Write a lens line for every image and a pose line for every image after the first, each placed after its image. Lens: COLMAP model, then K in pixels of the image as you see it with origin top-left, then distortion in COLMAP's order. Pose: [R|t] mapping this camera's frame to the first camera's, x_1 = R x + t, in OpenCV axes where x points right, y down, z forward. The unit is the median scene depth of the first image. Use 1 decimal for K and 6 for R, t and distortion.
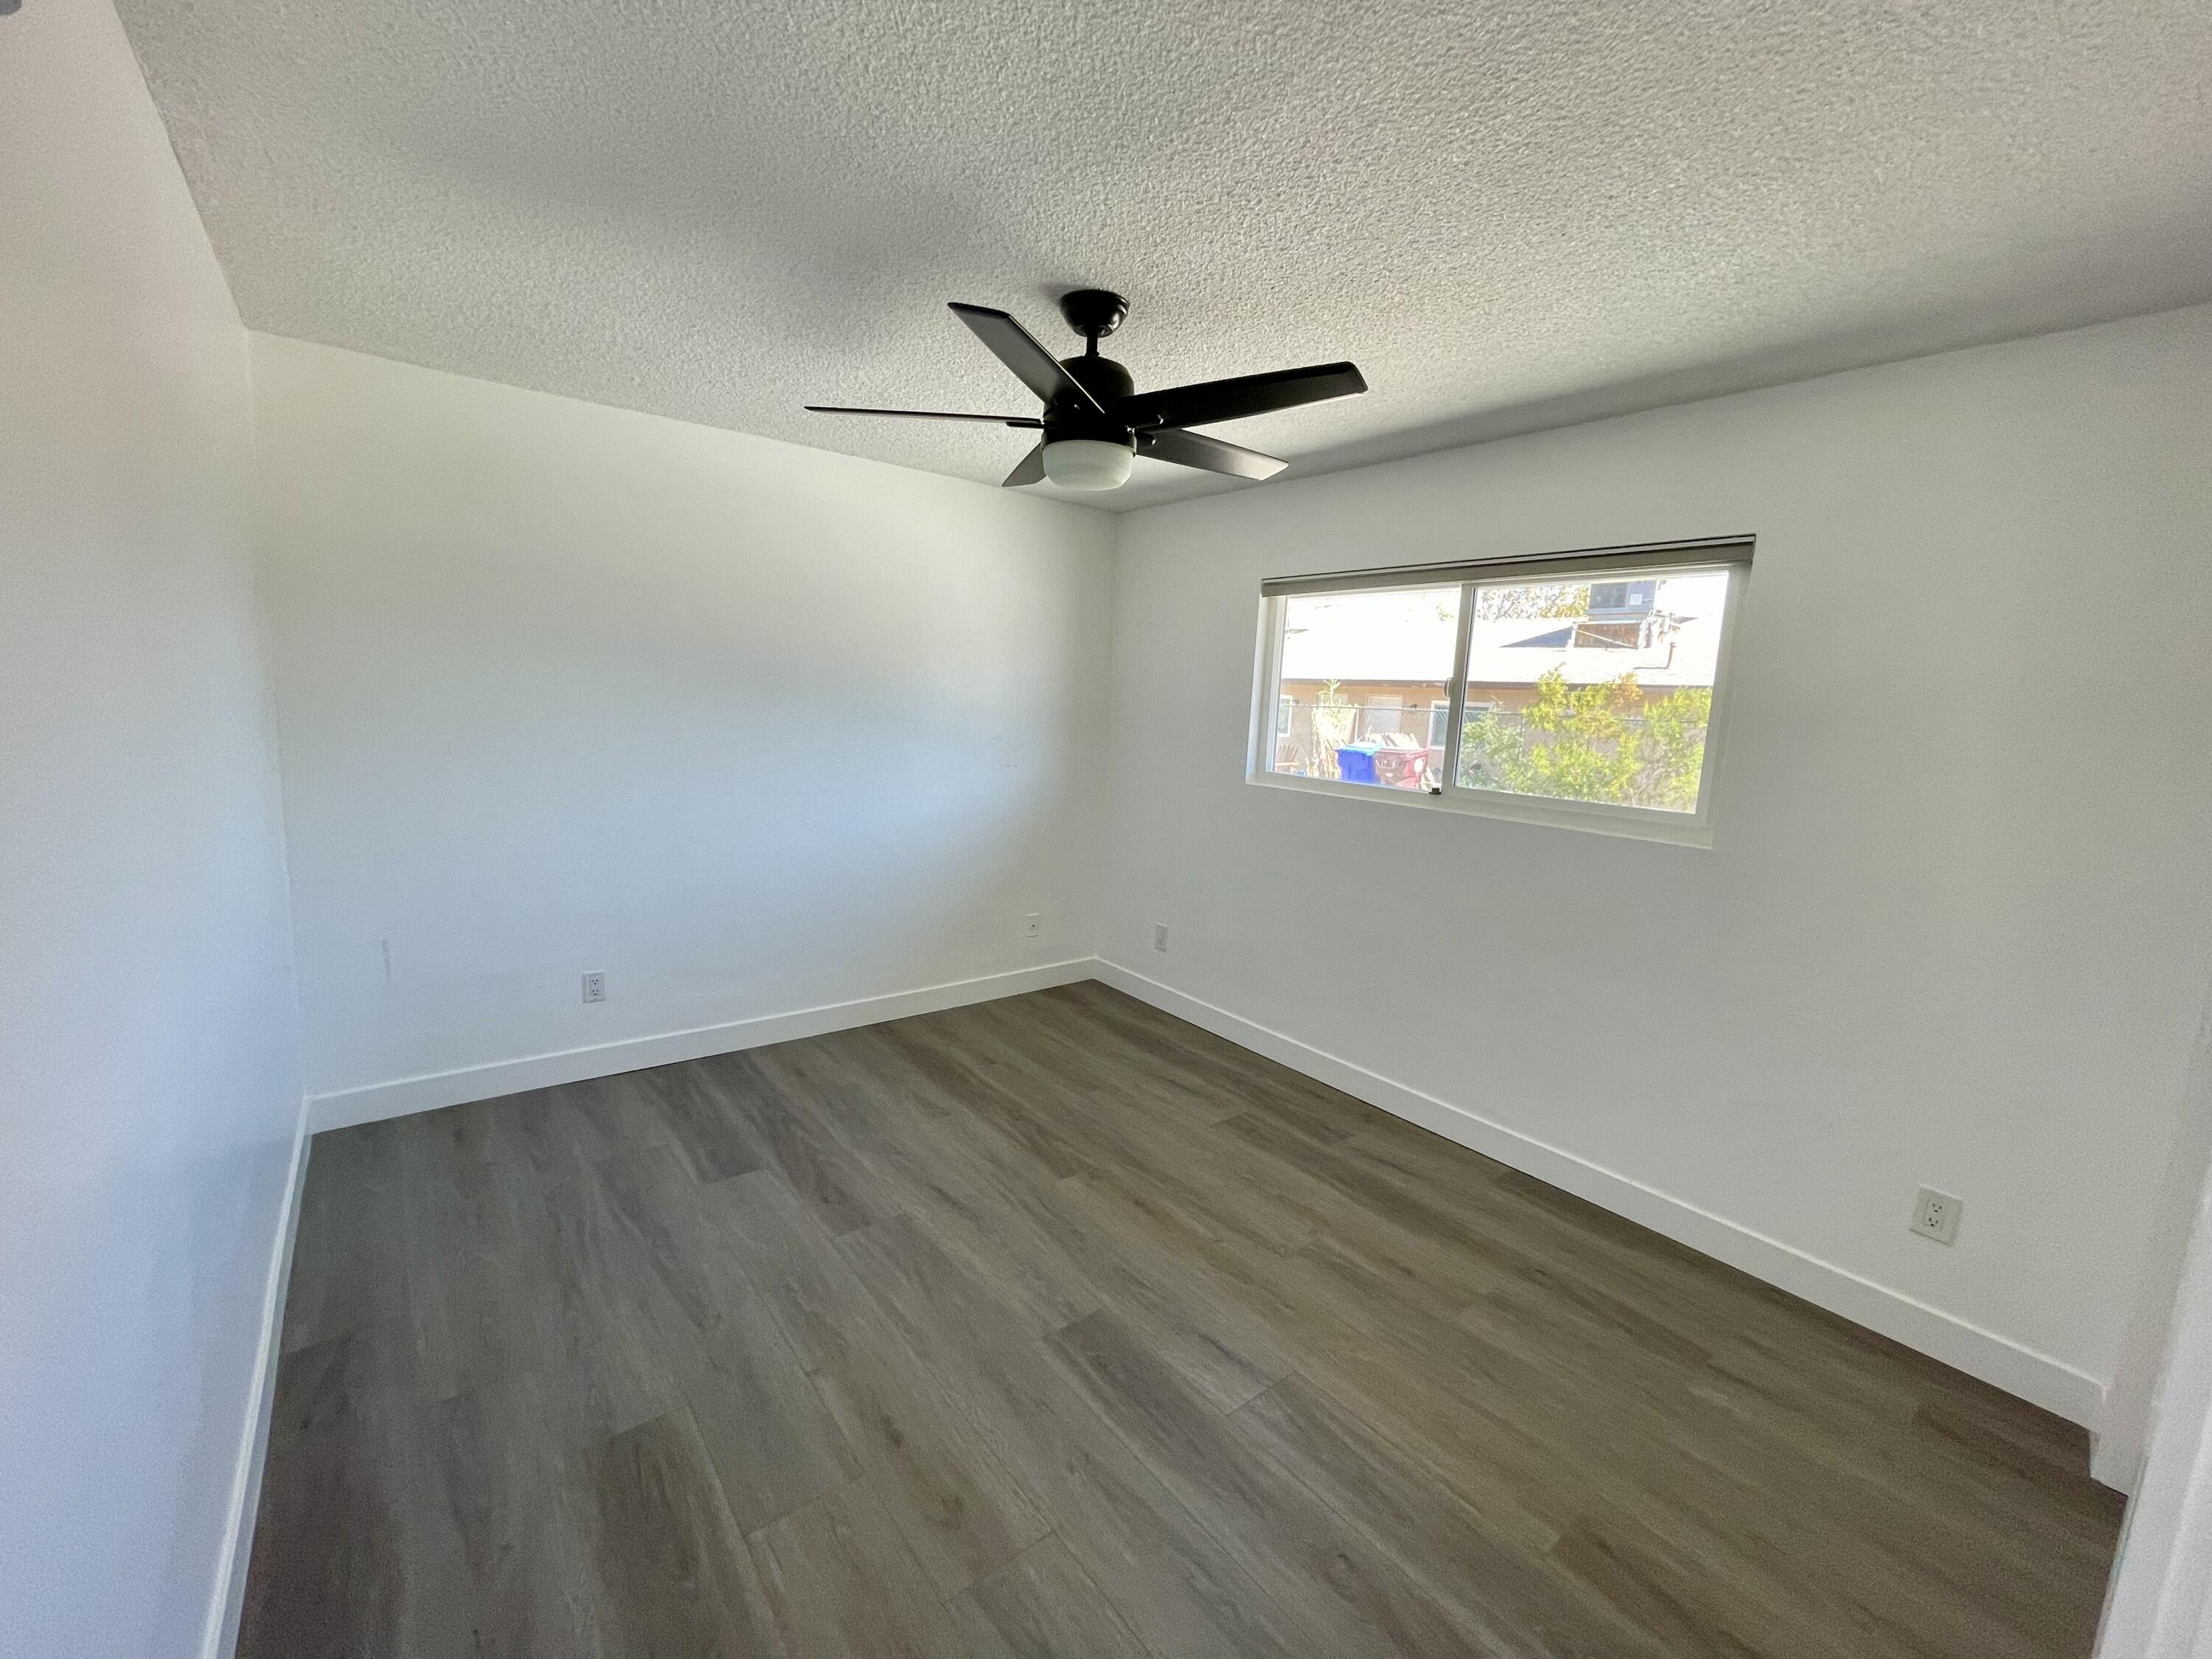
lens RADIAL K [[890.7, 0, 1098.5], [0, 890.7, 827.5], [0, 0, 1]] dist [-0.000563, -0.000159]
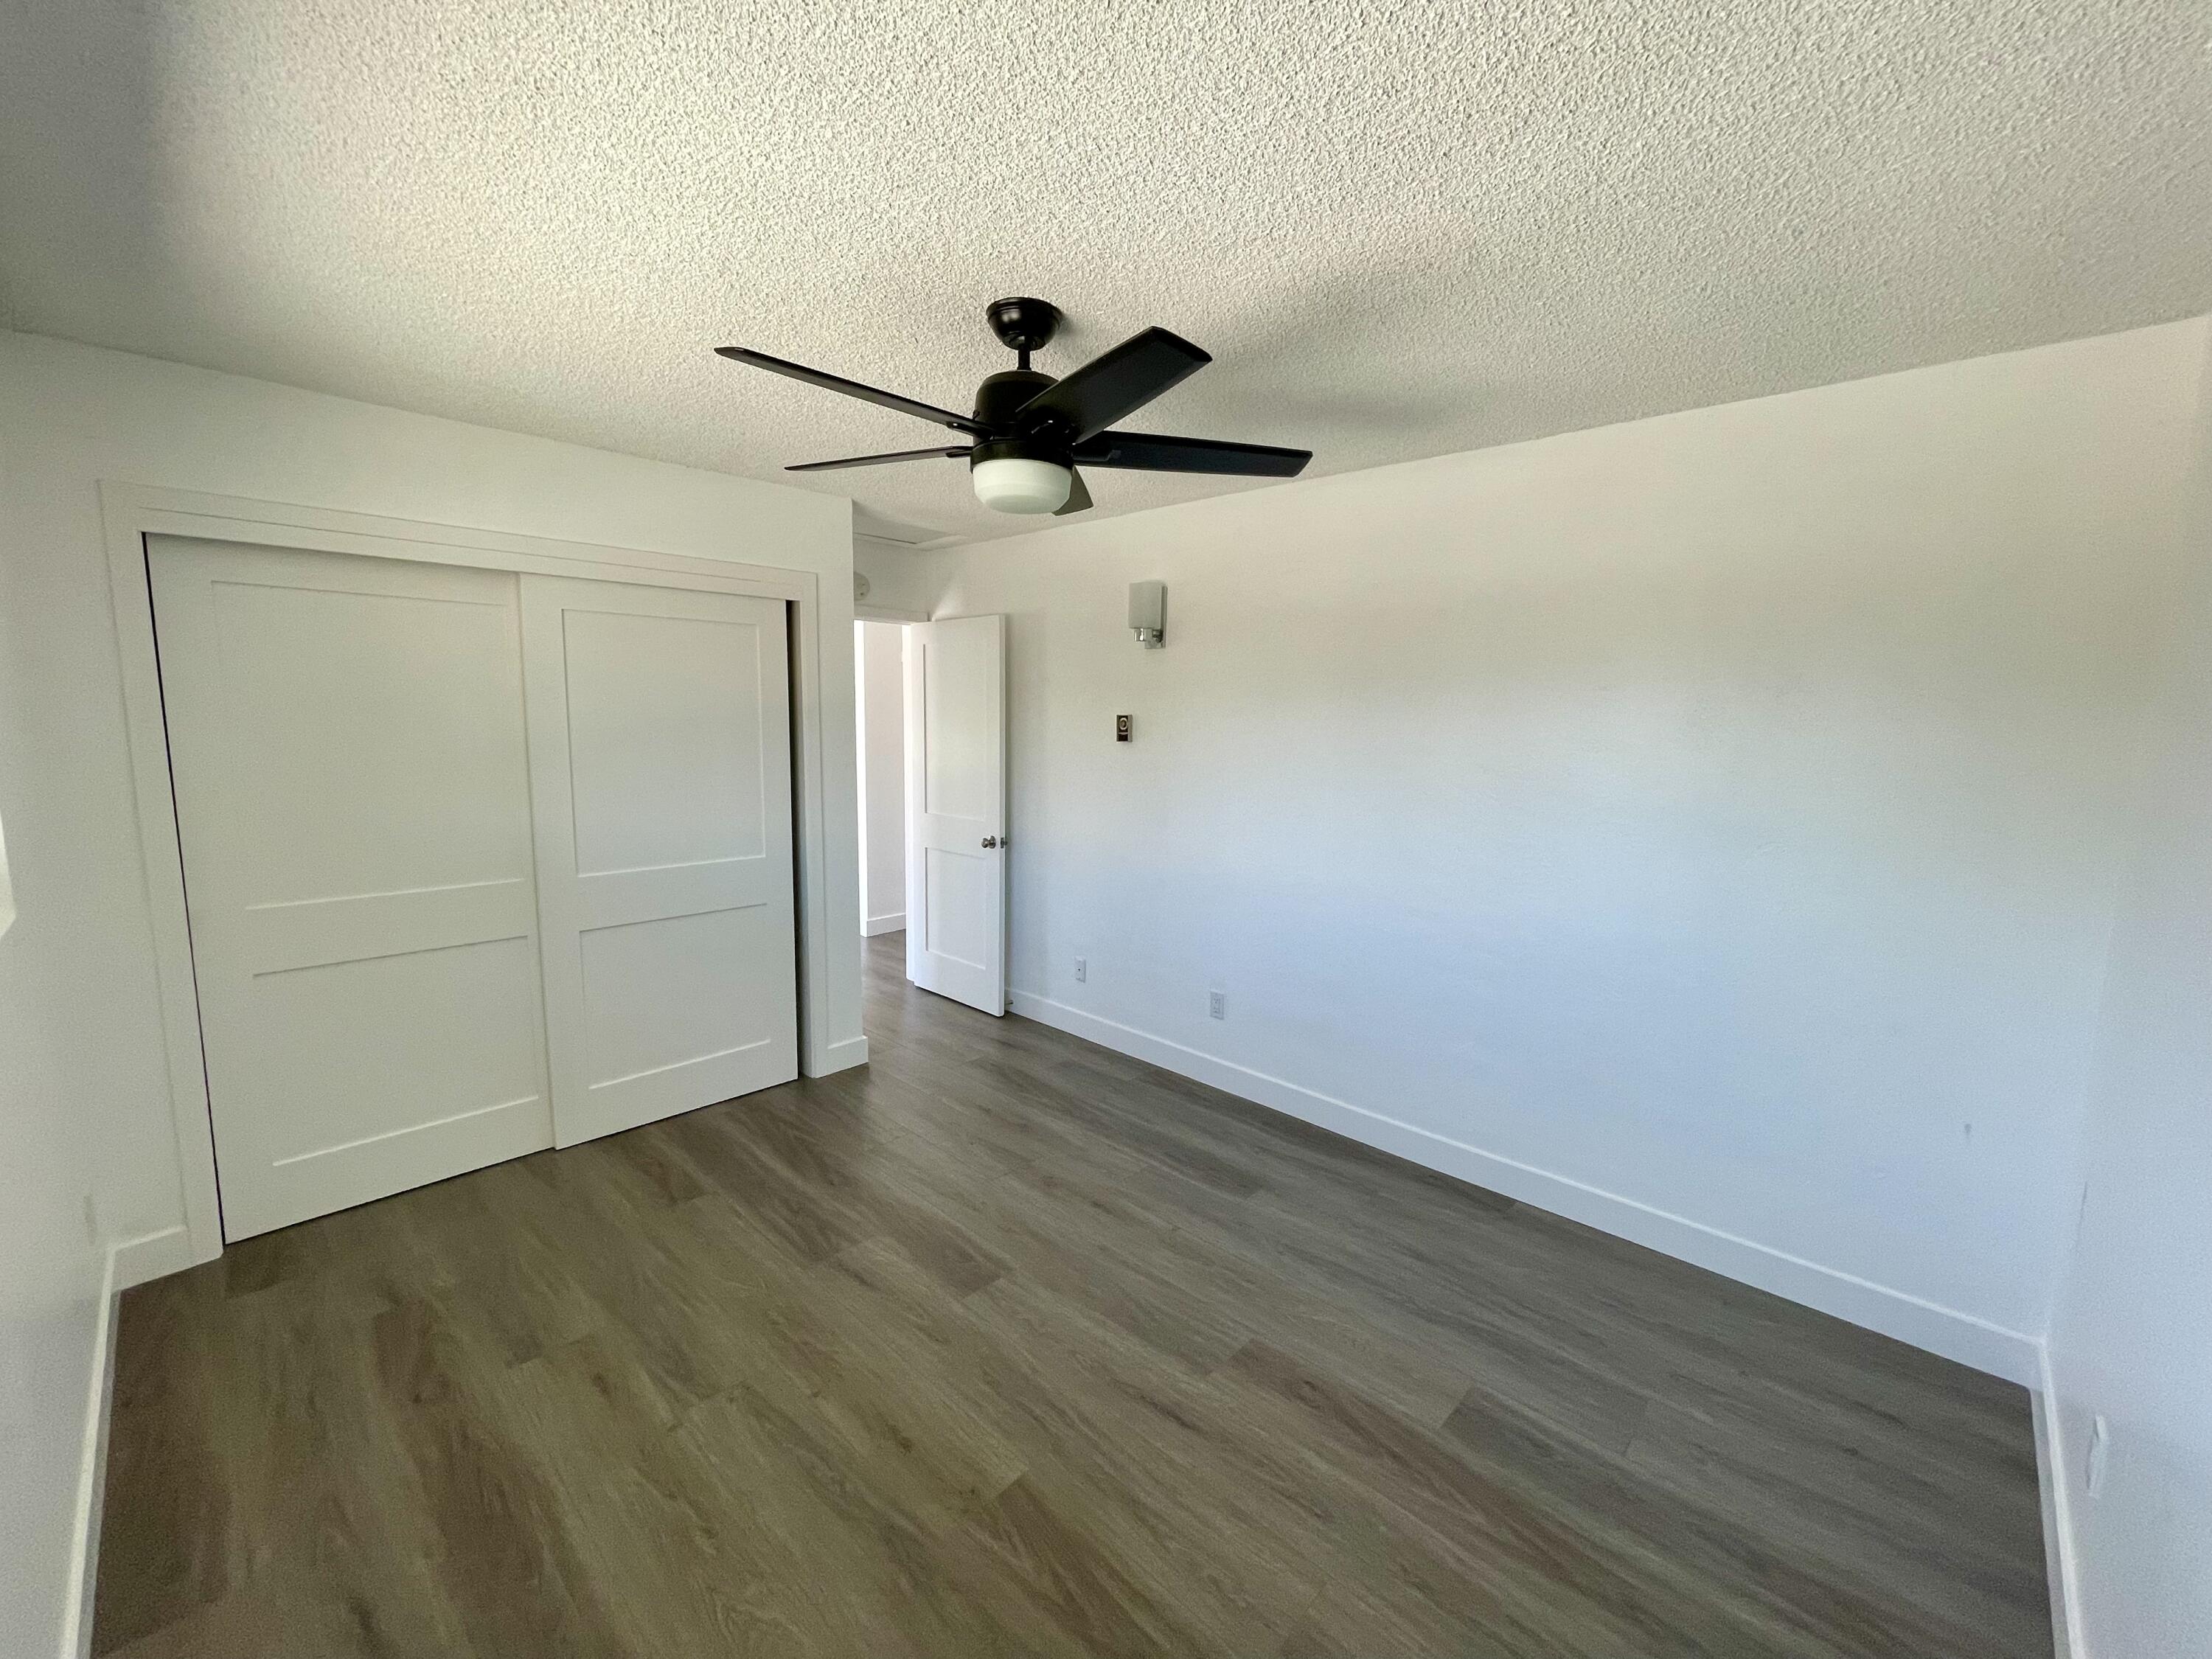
lens RADIAL K [[890.7, 0, 1098.5], [0, 890.7, 827.5], [0, 0, 1]] dist [-0.000563, -0.000159]
pose [[-0.988406, -0.048290, -0.143951, 0.021039], [-0.085127, 0.961299, 0.262026, -0.264618], [0.125727, 0.271242, -0.954264, 1.670788]]
